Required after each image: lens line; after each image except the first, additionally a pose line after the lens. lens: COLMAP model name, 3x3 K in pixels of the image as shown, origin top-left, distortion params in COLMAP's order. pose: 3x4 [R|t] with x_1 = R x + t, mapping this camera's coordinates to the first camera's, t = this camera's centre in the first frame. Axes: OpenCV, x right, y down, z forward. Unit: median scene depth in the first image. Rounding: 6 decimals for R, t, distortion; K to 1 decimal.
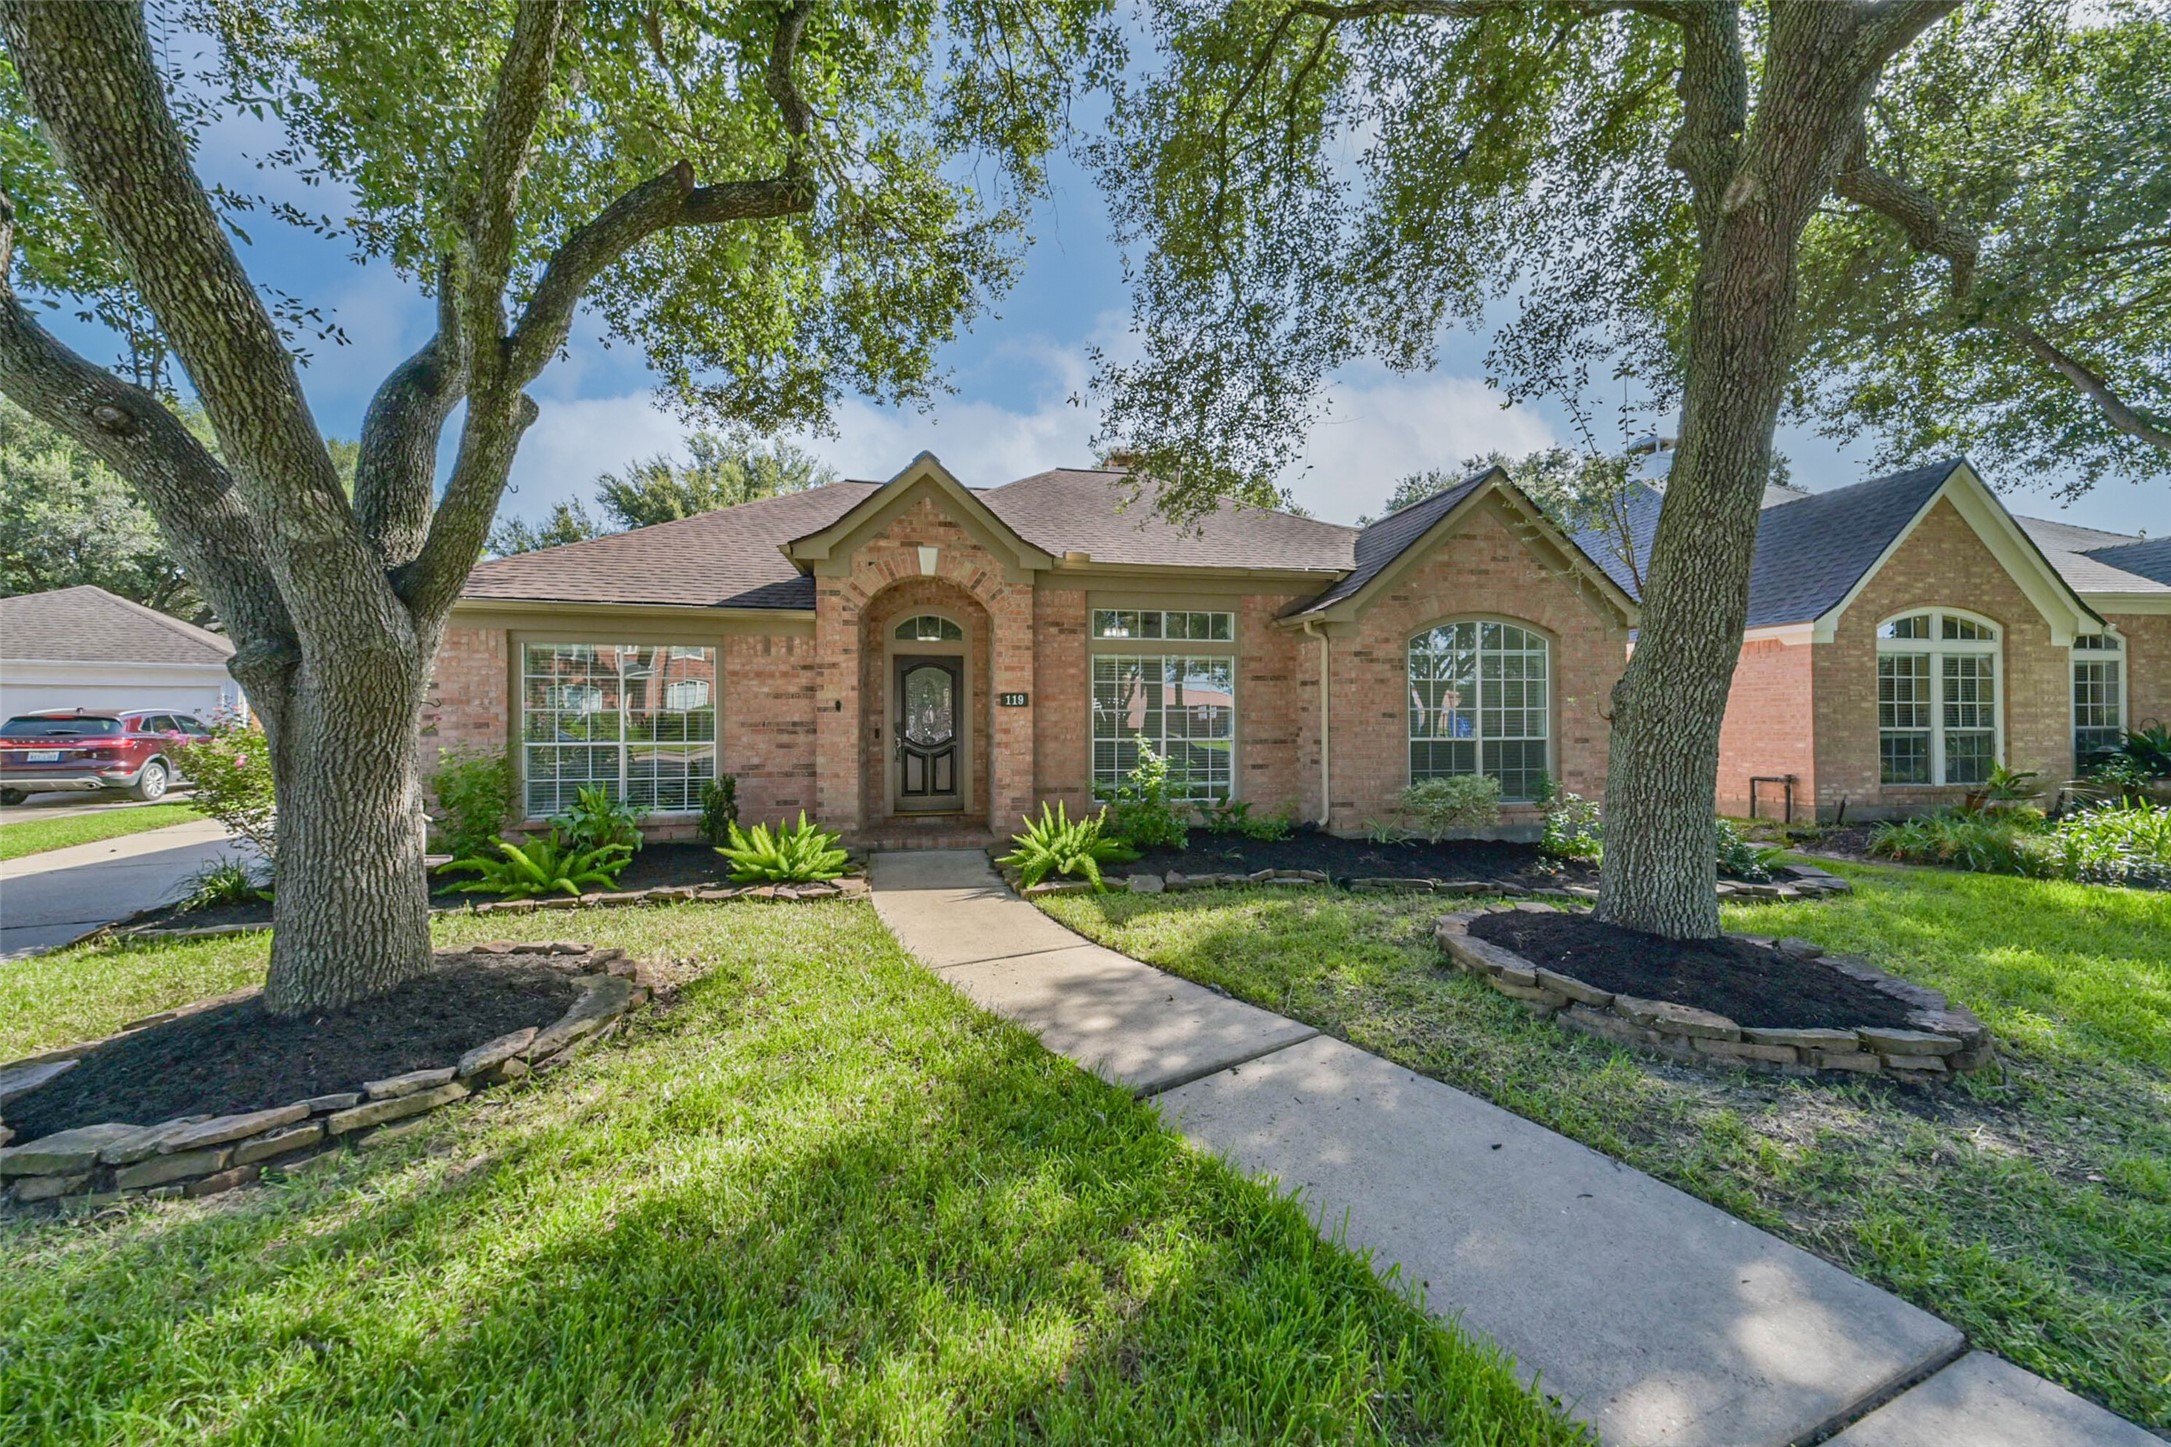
lens RADIAL K [[801.1, 0, 1086.5], [0, 801.1, 718.5], [0, 0, 1]] dist [0.067210, 0.000260]
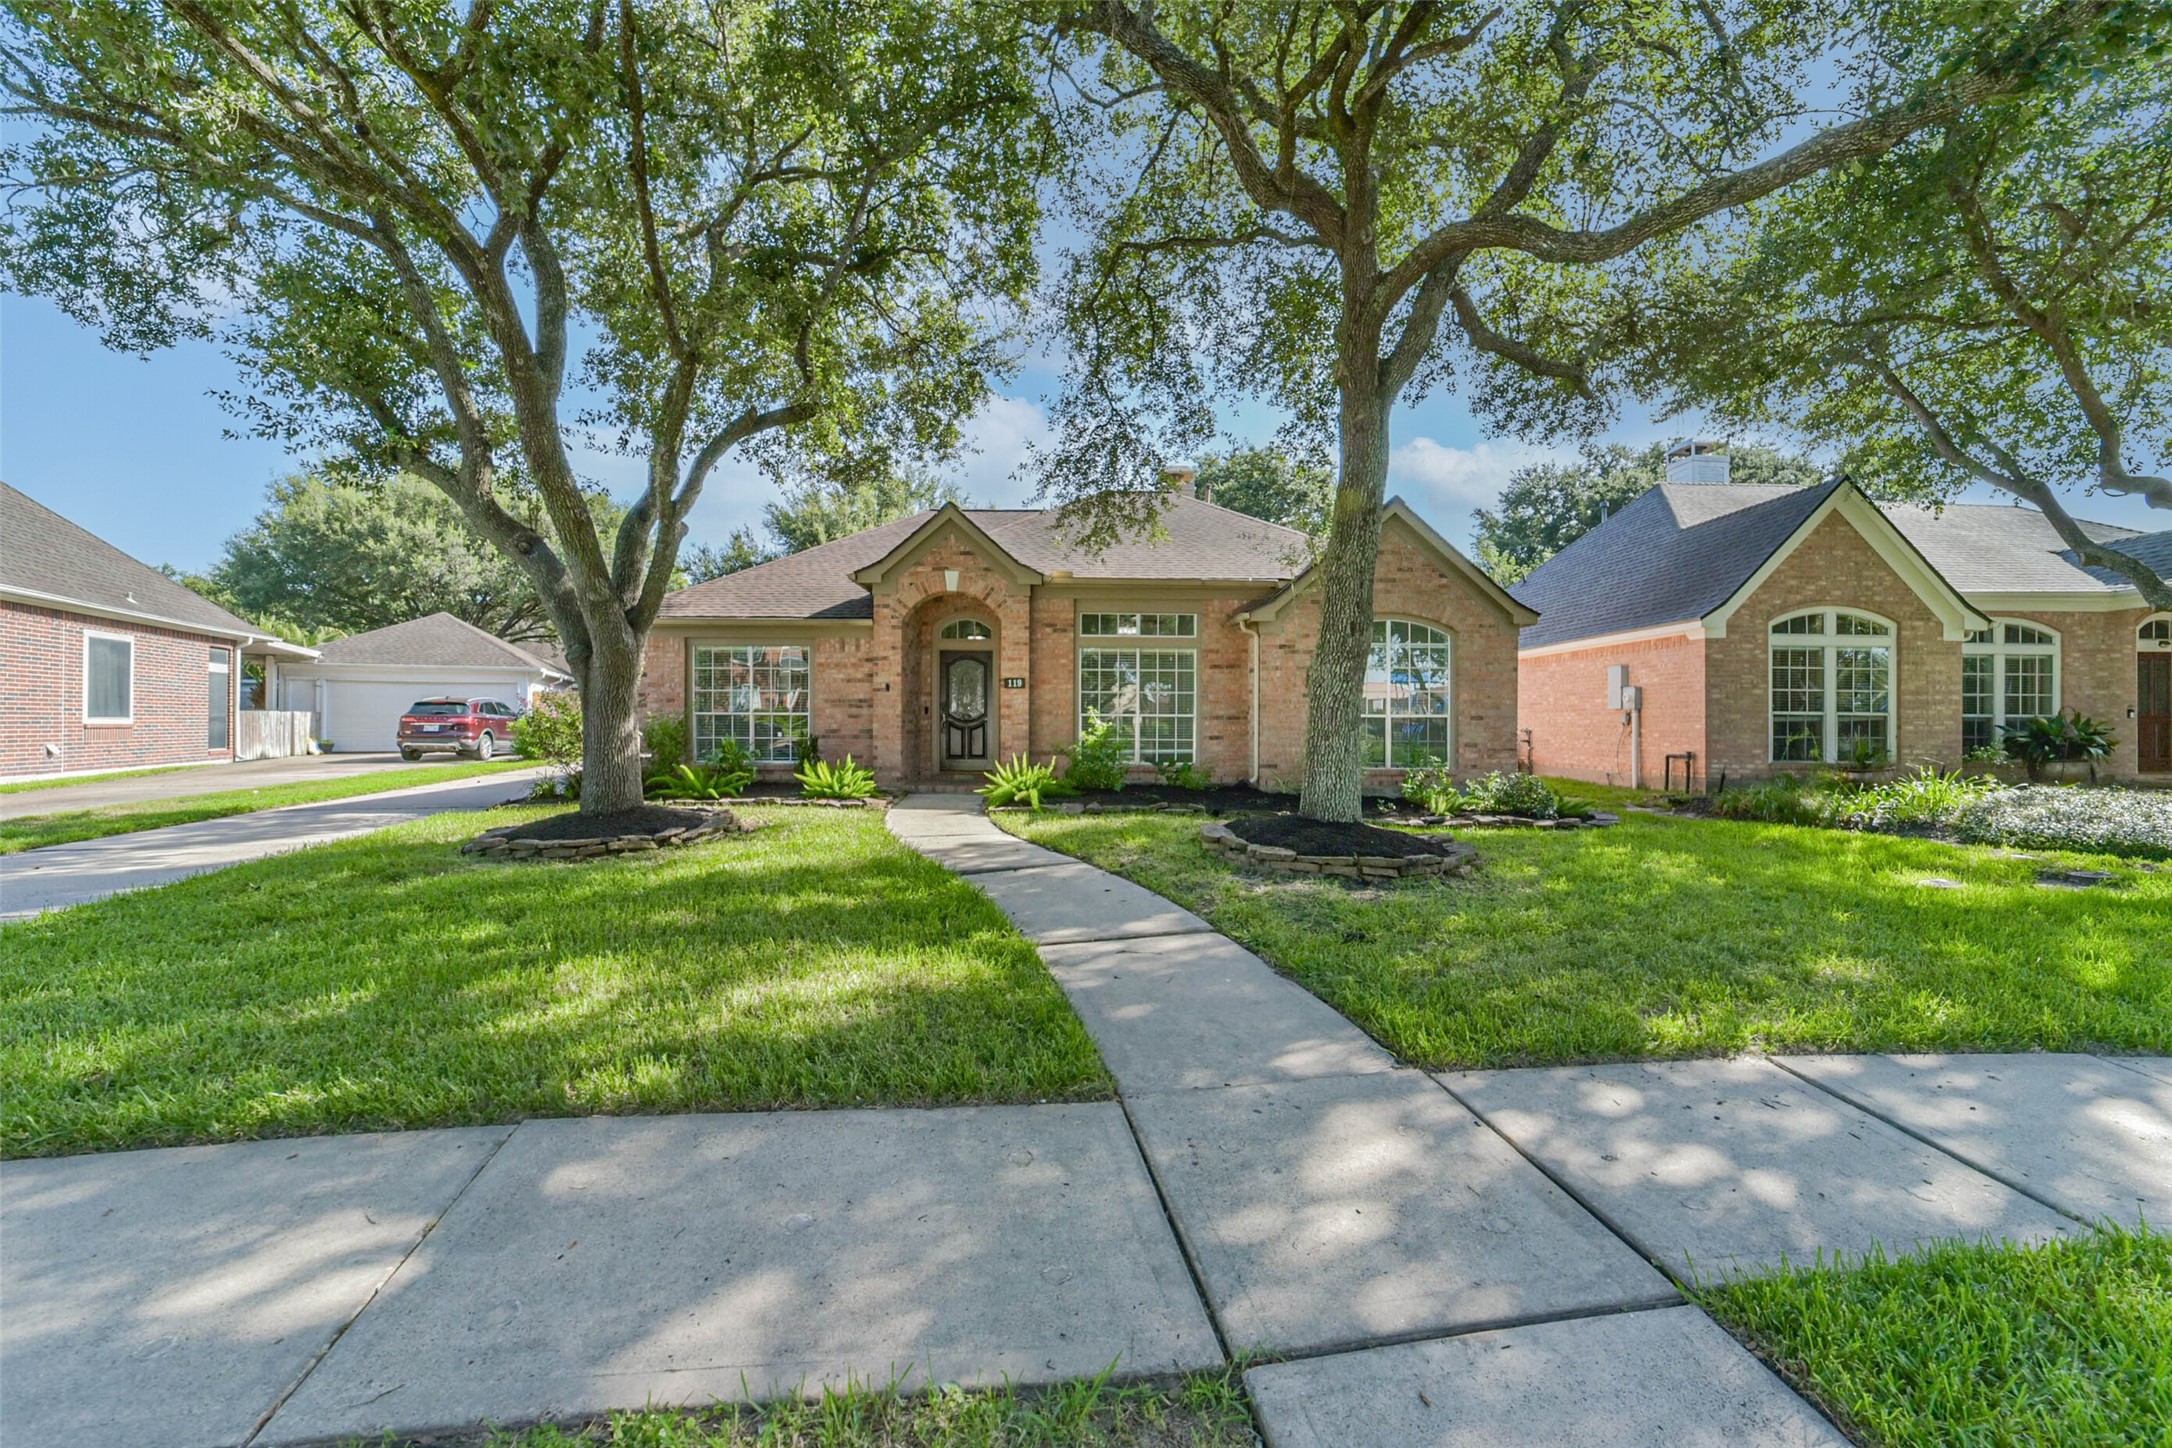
lens RADIAL K [[834.2, 0, 1081.4], [0, 834.2, 729.7], [0, 0, 1]] dist [0.009247, -0.000103]
pose [[0.982829, 0.010889, -0.184198, 0.282346], [-0.009007, 0.999898, 0.011051, 0.038073], [0.184299, -0.009203, 0.982827, -0.353187]]
